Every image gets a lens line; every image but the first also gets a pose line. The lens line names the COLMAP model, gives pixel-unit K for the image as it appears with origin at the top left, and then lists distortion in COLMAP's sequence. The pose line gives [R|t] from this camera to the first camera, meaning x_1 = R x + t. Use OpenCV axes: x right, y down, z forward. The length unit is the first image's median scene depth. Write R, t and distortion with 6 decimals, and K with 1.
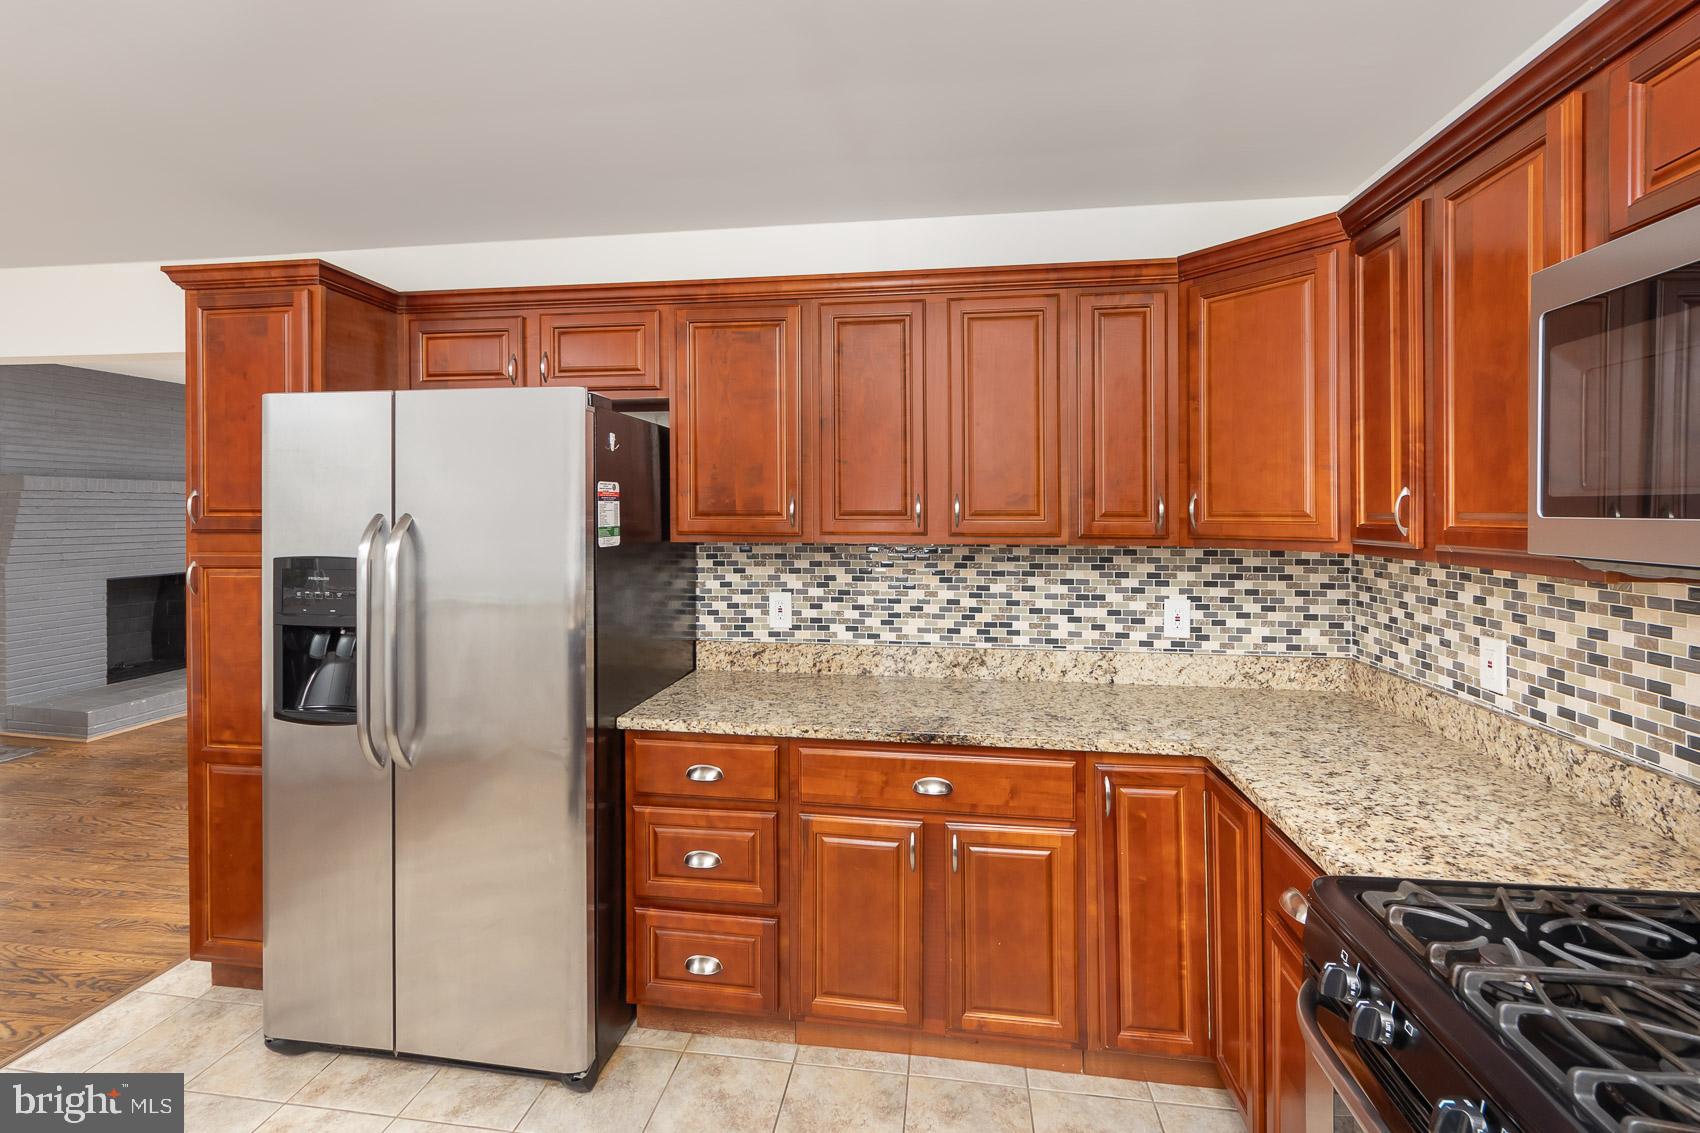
lens RADIAL K [[753.1, 0, 854.0], [0, 753.1, 507.3], [0, 0, 1]] dist [0.003749, -0.001582]
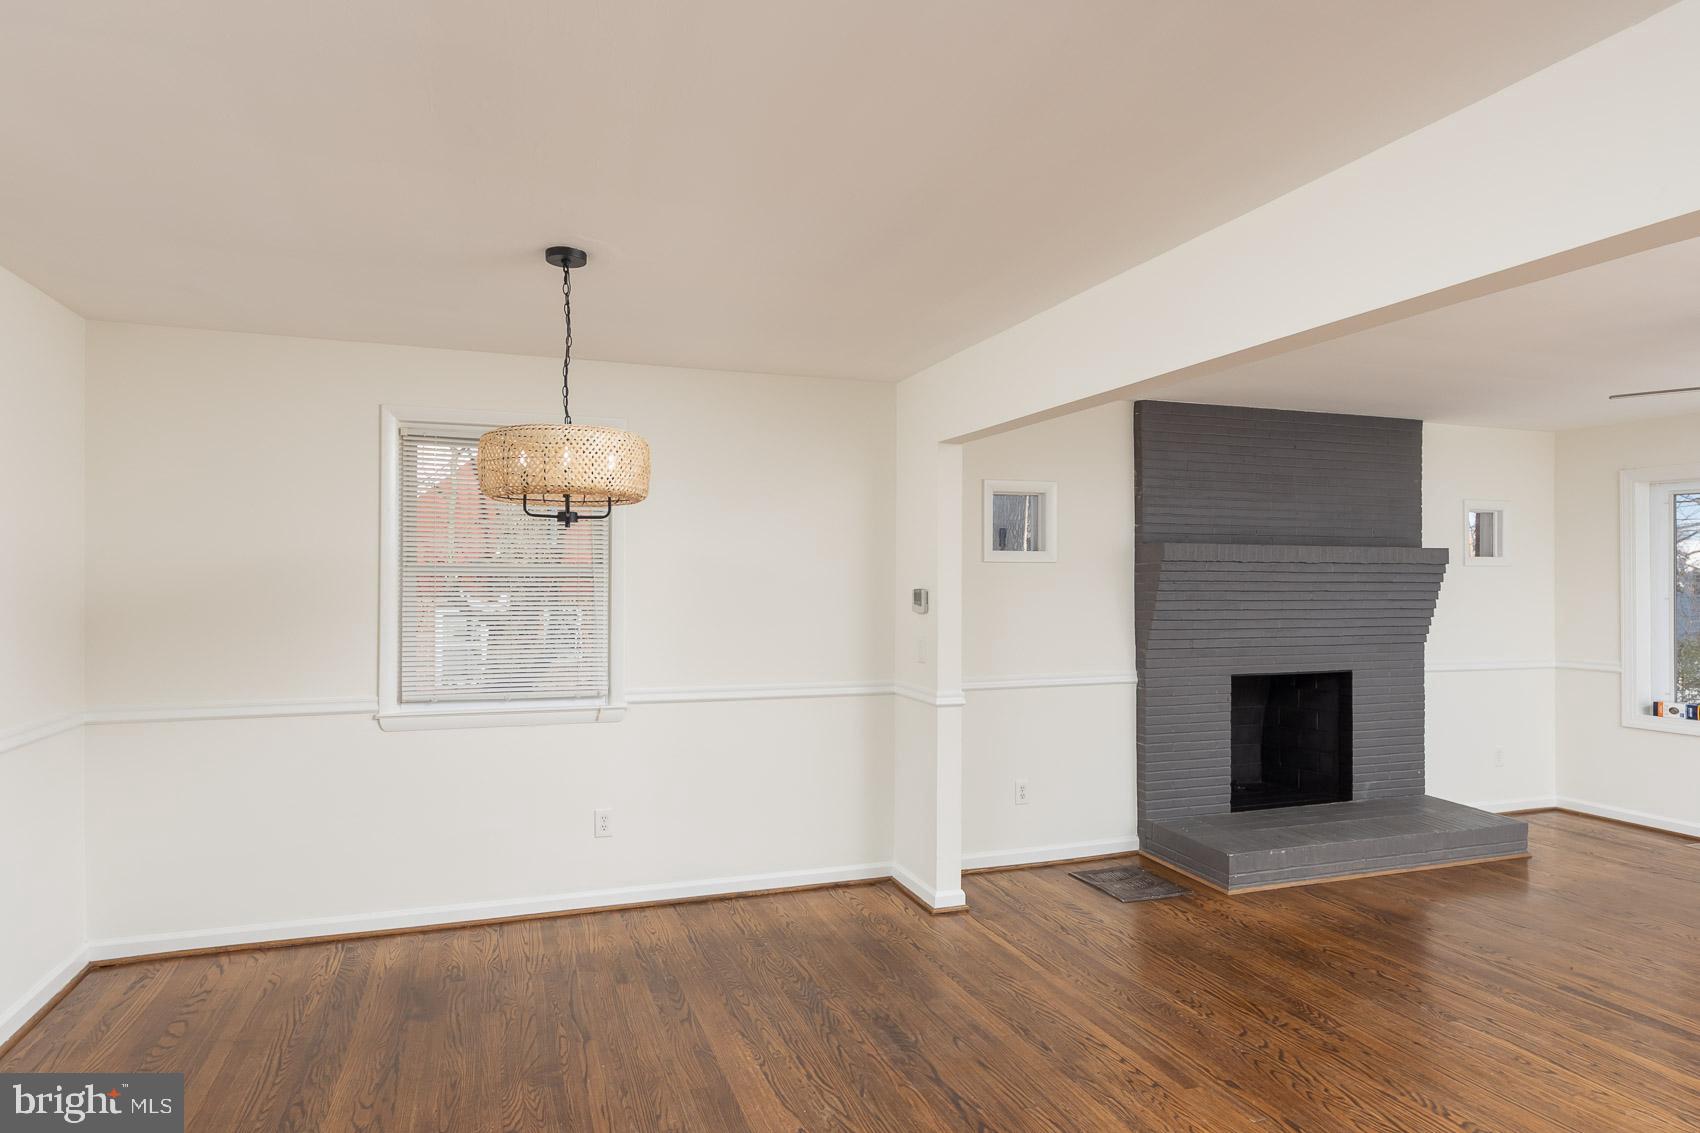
lens RADIAL K [[977.1, 0, 840.1], [0, 977.1, 583.7], [0, 0, 1]] dist [0.011731, 0.001564]
pose [[0.480974, 0.001596, -0.876733, -0.710505], [-0.003844, 0.999993, -0.000289, 0.009007], [0.876726, 0.003509, 0.480977, 0.385947]]
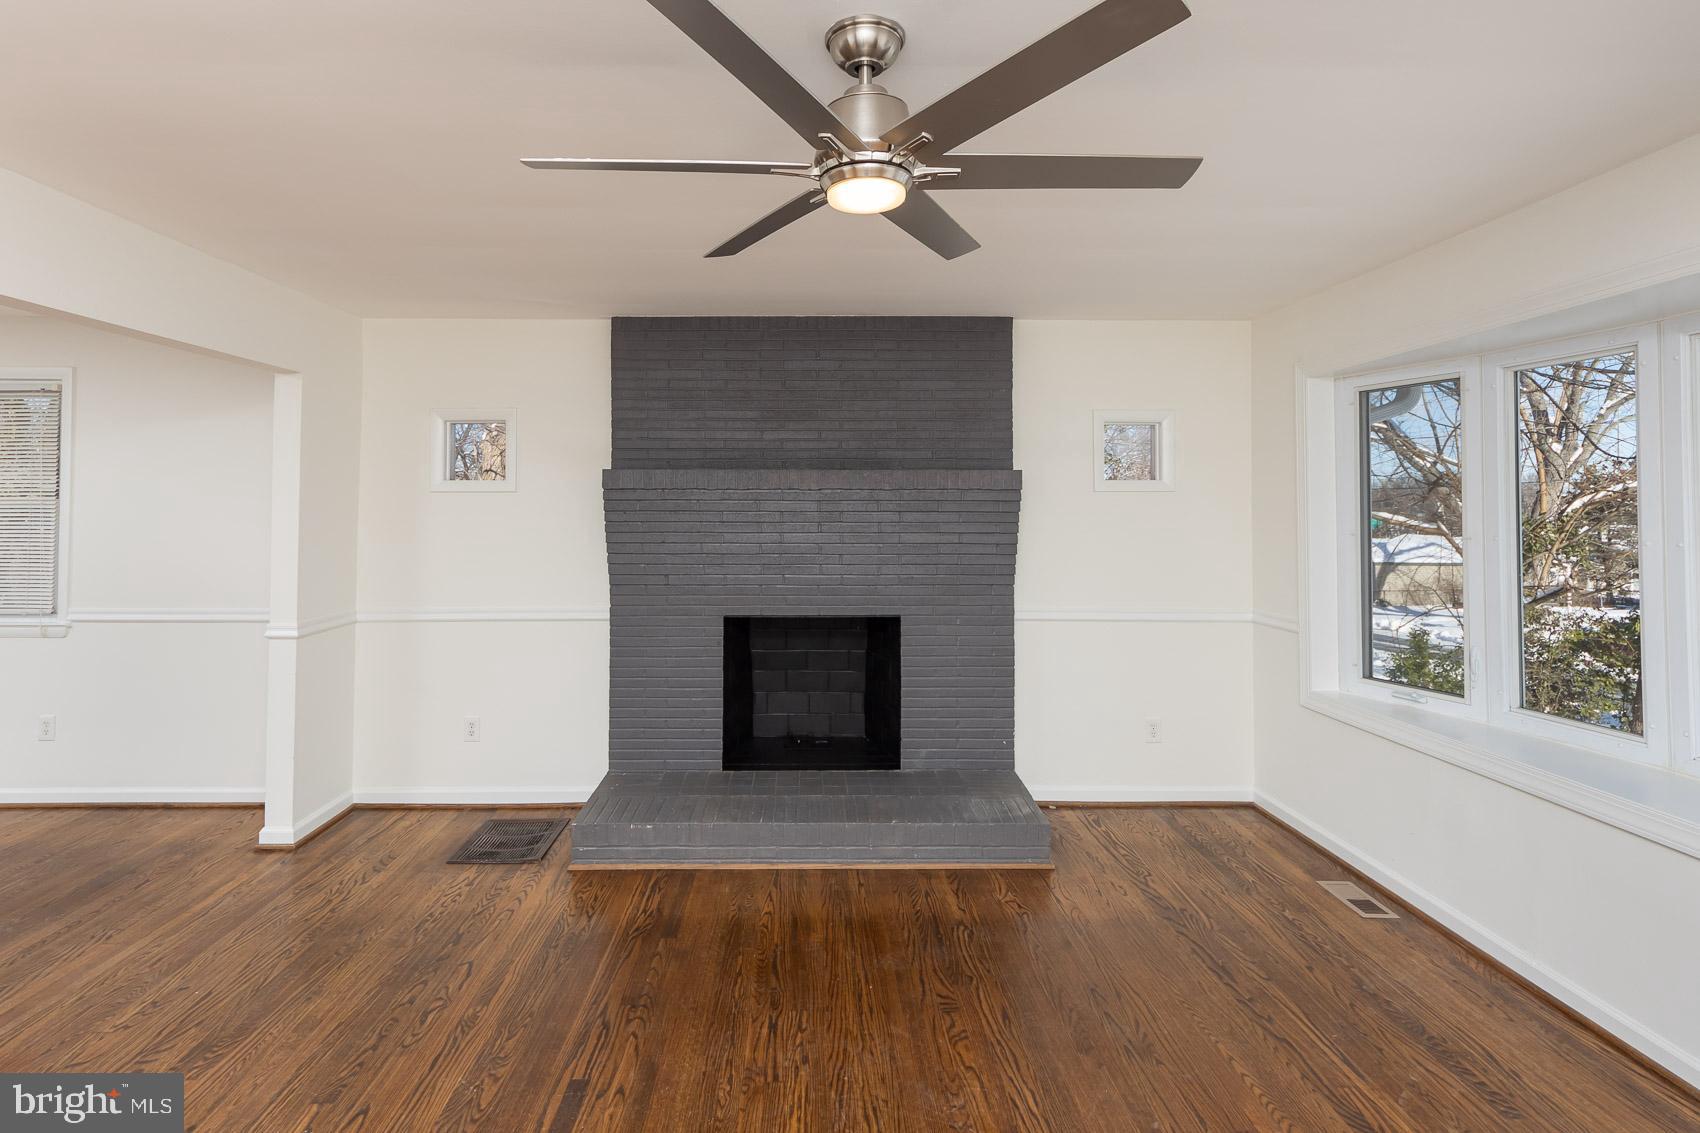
lens RADIAL K [[811.6, 0, 823.0], [0, 811.6, 493.8], [0, 0, 1]] dist [0.009211, -0.000548]
pose [[0.159802, -0.015958, -0.987020, -0.558797], [-0.003699, 0.999853, -0.016764, -0.009216], [0.987142, 0.006329, 0.159720, 2.273095]]
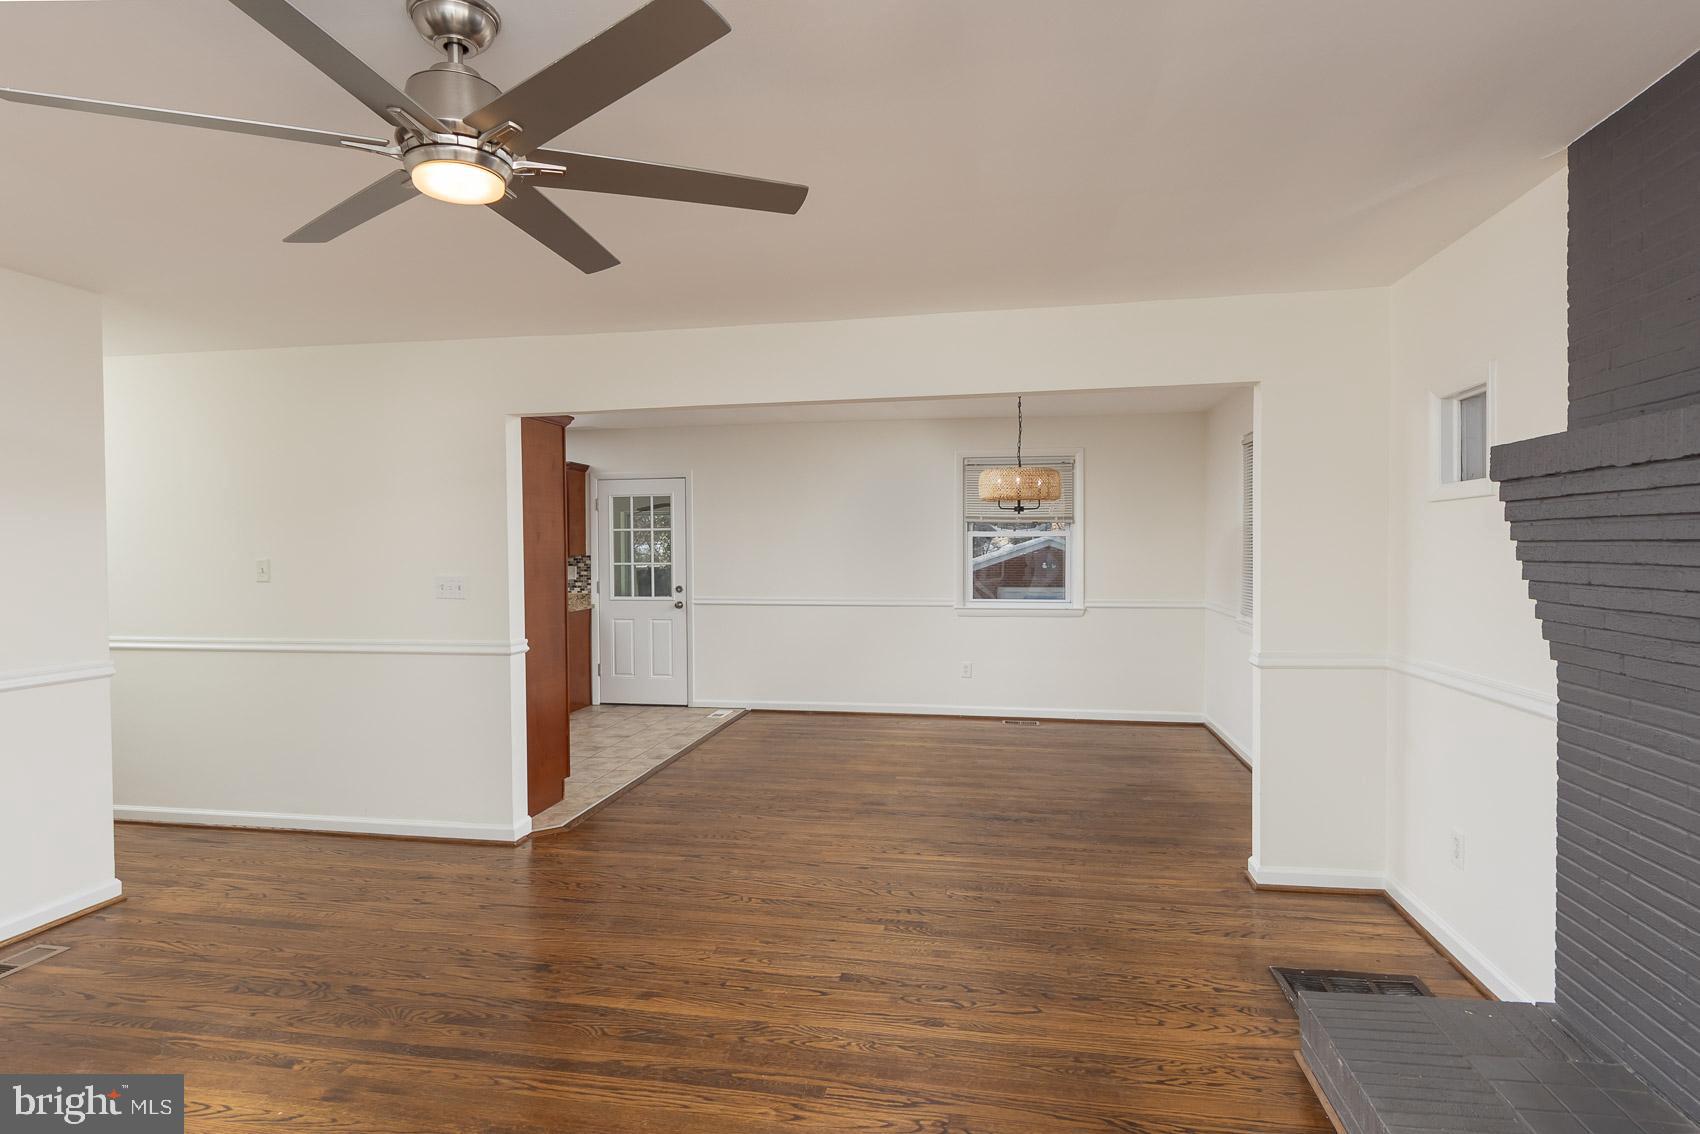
lens RADIAL K [[887.1, 0, 841.1], [0, 887.1, 563.4], [0, 0, 1]] dist [0.025987, 0.000622]
pose [[-0.999428, 0.010157, 0.032249, -1.591203], [0.010587, 0.999857, 0.013179, 0.038917], [-0.032111, 0.013513, -0.999393, 3.139884]]
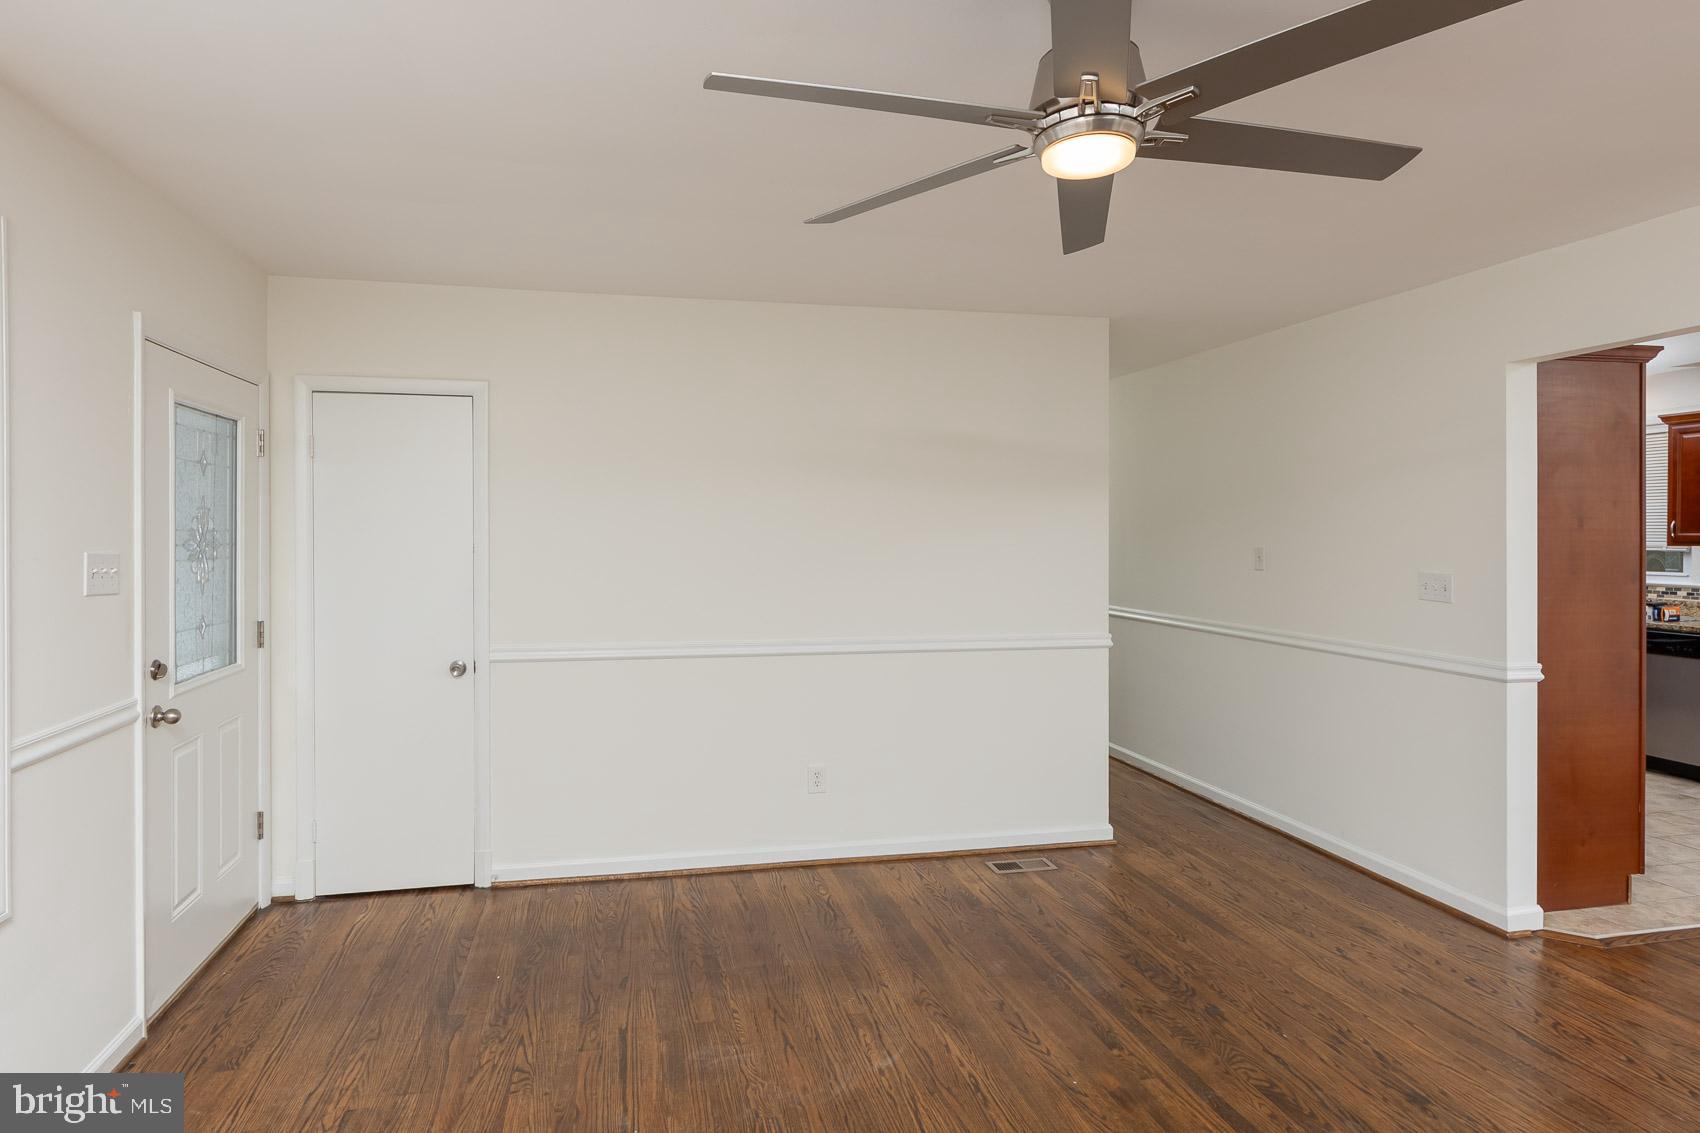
lens RADIAL K [[977.1, 0, 825.7], [0, 977.1, 538.3], [0, 0, 1]] dist [0.011731, 0.001564]
pose [[-0.372634, -0.003747, 0.927971, -1.869624], [-0.002062, 0.999993, 0.003210, 0.019324], [-0.927976, -0.000718, -0.372639, 2.872360]]
